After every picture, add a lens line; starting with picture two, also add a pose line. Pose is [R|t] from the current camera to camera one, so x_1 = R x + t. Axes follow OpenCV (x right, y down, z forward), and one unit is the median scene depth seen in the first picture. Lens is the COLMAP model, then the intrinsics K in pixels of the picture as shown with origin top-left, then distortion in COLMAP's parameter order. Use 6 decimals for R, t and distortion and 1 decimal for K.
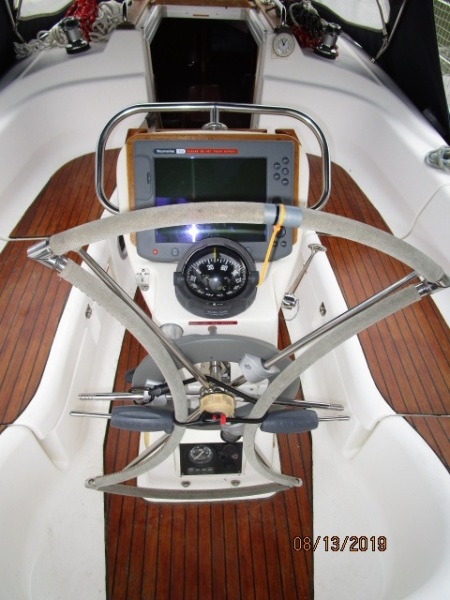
lens RADIAL K [[424.2, 0, 225.6], [0, 424.2, 299.4], [0, 0, 1]] dist [-0.033048, 0.021959]
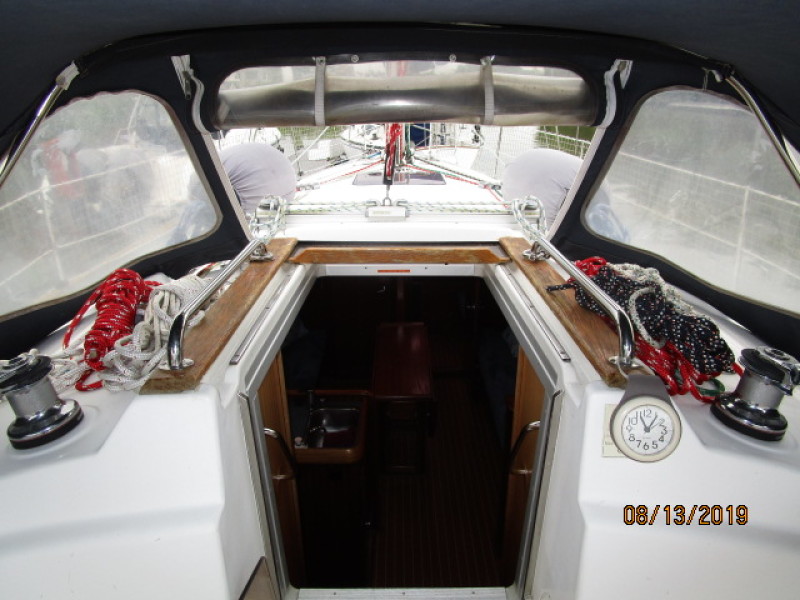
lens RADIAL K [[565.6, 0, 399.1], [0, 565.6, 301.1], [0, 0, 1]] dist [-0.033048, 0.021959]
pose [[0.998318, -0.025624, -0.052007, -0.024234], [0.002658, 0.916313, -0.400454, -0.498548], [0.057916, 0.399642, 0.914840, 0.532205]]
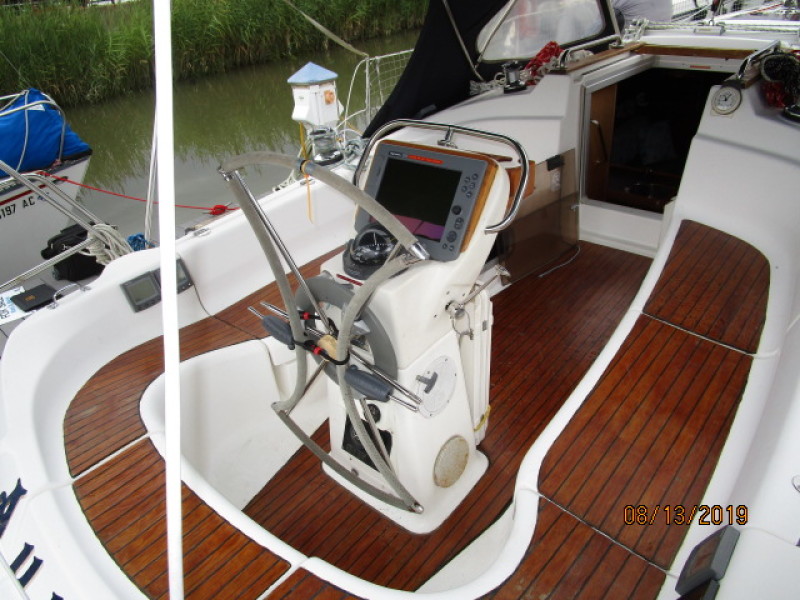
lens RADIAL K [[565.6, 0, 398.3], [0, 565.6, 296.8], [0, 0, 1]] dist [-0.033048, 0.021959]
pose [[0.729057, 0.287985, -0.620918, 0.430151], [-0.407750, 0.911371, -0.056064, 0.052447], [0.549741, 0.294053, 0.781868, -0.073693]]
